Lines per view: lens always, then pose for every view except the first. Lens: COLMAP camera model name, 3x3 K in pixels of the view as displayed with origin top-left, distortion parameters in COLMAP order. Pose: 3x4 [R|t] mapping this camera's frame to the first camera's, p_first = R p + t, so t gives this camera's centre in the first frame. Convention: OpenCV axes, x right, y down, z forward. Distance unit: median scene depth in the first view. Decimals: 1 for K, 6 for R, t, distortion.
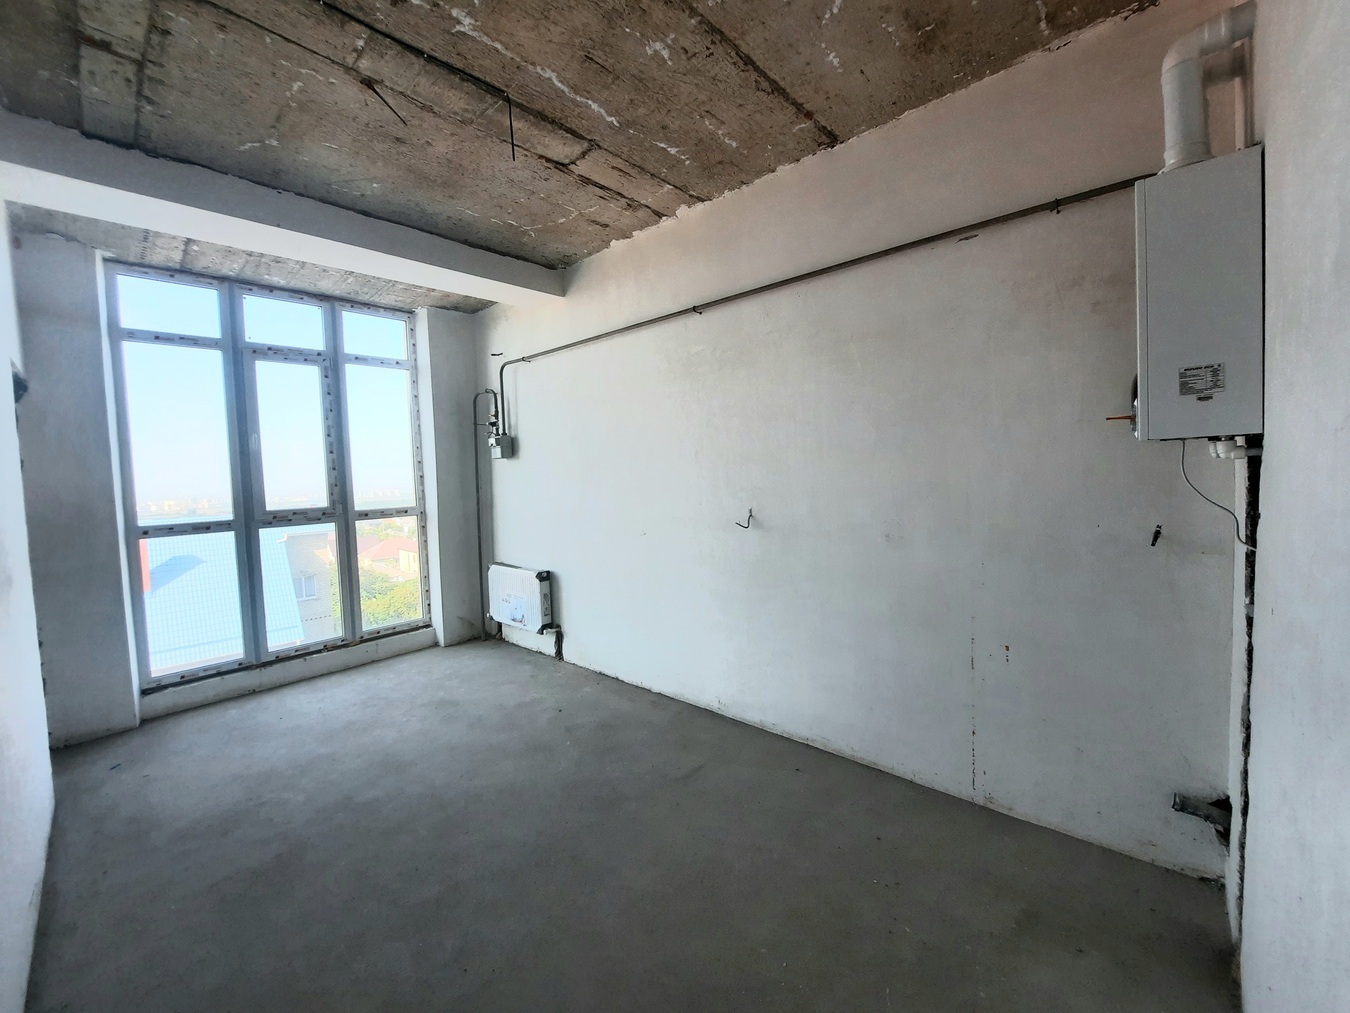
lens RADIAL K [[548.4, 0, 669.5], [0, 548.4, 509.6], [0, 0, 1]] dist [-0.018053, -0.000150]
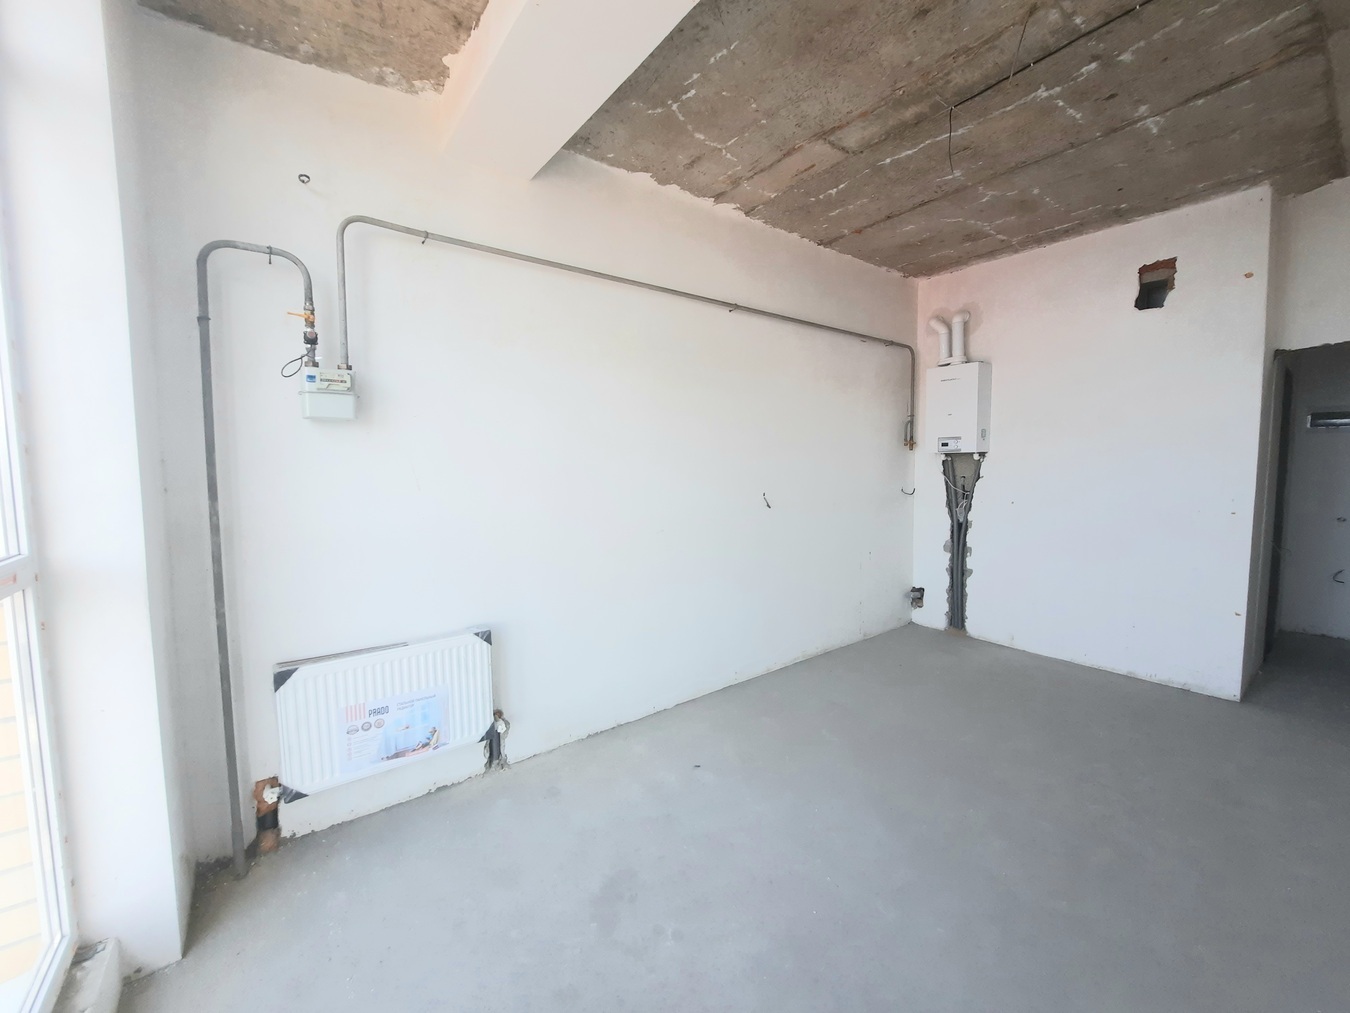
lens RADIAL K [[536.7, 0, 675.0], [0, 536.7, 506.5], [0, 0, 1]] dist [-0.013681, 0.000022]
pose [[0.177452, -0.047774, 0.982969, -1.294863], [0.072065, 0.996770, 0.035435, -0.033793], [-0.981487, 0.064549, 0.180322, 1.218259]]
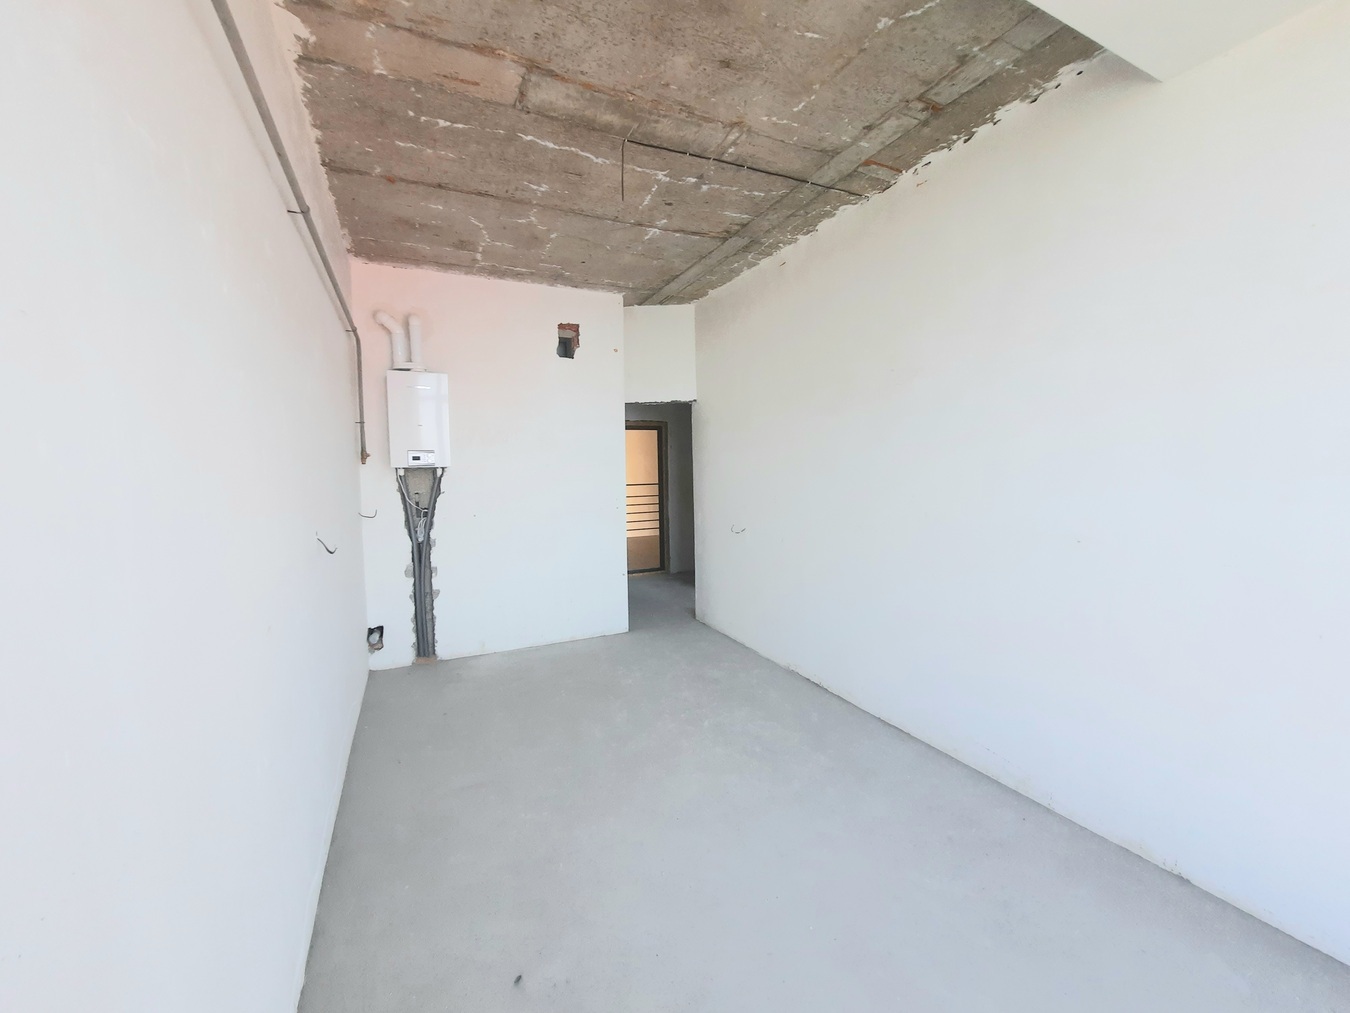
lens RADIAL K [[533.8, 0, 665.1], [0, 533.8, 503.0], [0, 0, 1]] dist [0.000262, -0.009003]
pose [[-0.922989, 0.026870, 0.383888, -0.689966], [0.077640, 0.990048, 0.117372, -0.106619], [-0.376913, 0.138138, -0.915890, 1.833668]]
